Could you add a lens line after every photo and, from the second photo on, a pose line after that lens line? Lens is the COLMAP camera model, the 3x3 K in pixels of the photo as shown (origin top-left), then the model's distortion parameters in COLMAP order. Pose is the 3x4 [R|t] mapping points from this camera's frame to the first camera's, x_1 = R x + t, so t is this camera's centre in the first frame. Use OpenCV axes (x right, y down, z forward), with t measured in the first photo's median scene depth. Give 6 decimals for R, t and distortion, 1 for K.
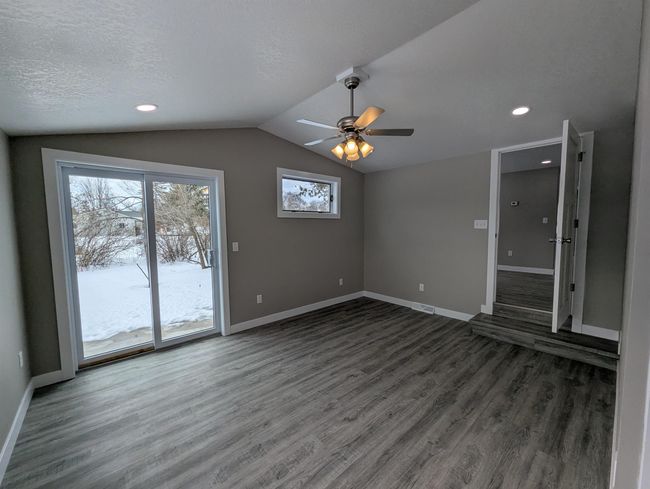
lens RADIAL K [[268.8, 0, 326.8], [0, 268.8, 245.1], [0, 0, 1]] dist [0.002784, -0.002536]
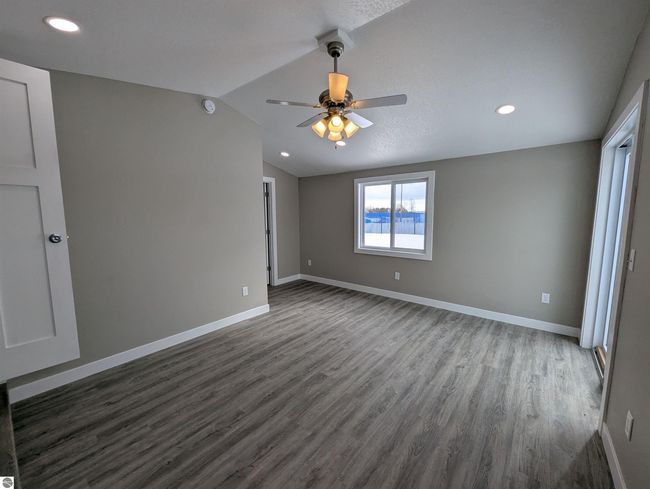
lens RADIAL K [[268.8, 0, 325.6], [0, 268.8, 246.1], [0, 0, 1]] dist [0.002784, -0.002536]
pose [[-0.988158, 0.035075, -0.149376, 0.226351], [0.006956, 0.982762, 0.184745, -0.113136], [0.153281, 0.181518, -0.971368, 1.613872]]
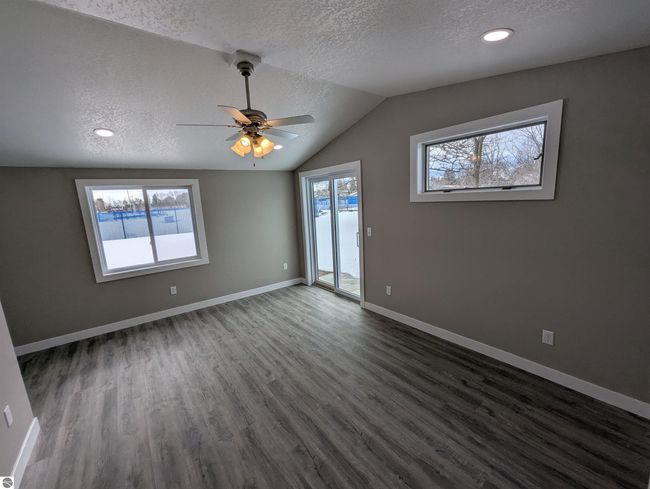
lens RADIAL K [[268.8, 0, 326.0], [0, 268.8, 246.2], [0, 0, 1]] dist [0.002784, -0.002536]
pose [[-0.076566, 0.190976, -0.978604, 0.863142], [-0.017893, 0.981064, 0.192856, -0.169124], [0.996904, 0.032276, -0.071699, 1.108563]]
